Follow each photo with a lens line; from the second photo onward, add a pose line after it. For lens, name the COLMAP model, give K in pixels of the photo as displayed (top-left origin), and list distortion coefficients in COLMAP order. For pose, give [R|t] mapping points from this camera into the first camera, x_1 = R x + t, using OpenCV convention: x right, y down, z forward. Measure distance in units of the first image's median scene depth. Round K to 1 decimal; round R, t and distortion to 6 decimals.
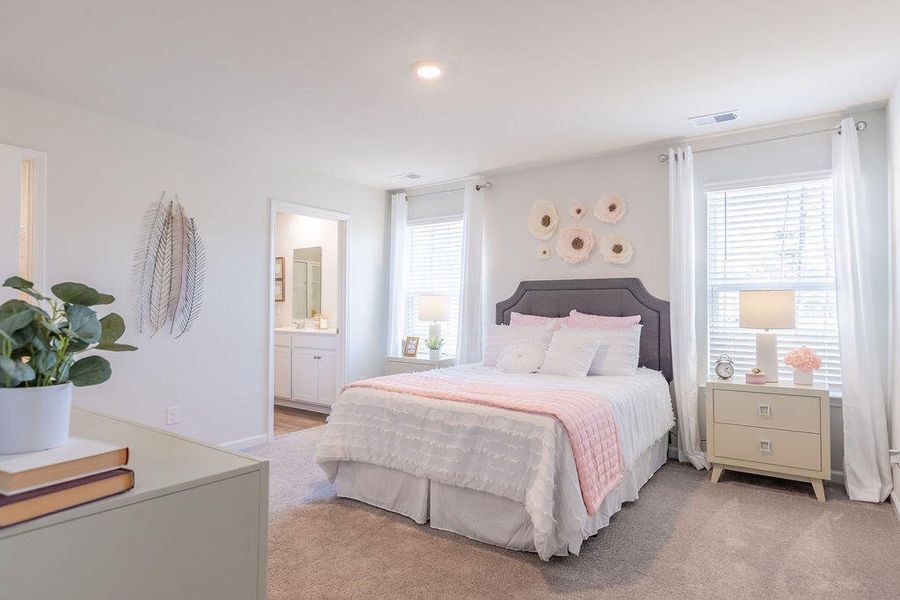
lens RADIAL K [[485.6, 0, 450.0], [0, 485.6, 300.0], [0, 0, 1]] dist [-0.002938, -0.001556]
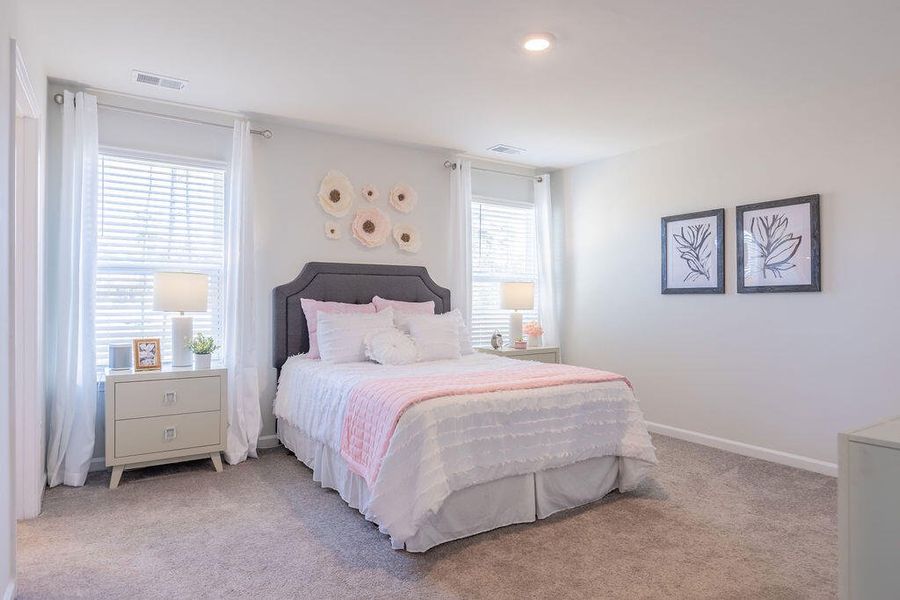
lens RADIAL K [[533.7, 0, 445.6], [0, 533.7, 295.9], [0, 0, 1]] dist [0.015313, -0.015770]
pose [[0.396402, -0.002150, 0.918075, -0.691693], [-0.023541, 0.999645, 0.012505, 0.003899], [-0.917775, -0.026570, 0.396210, 0.468880]]
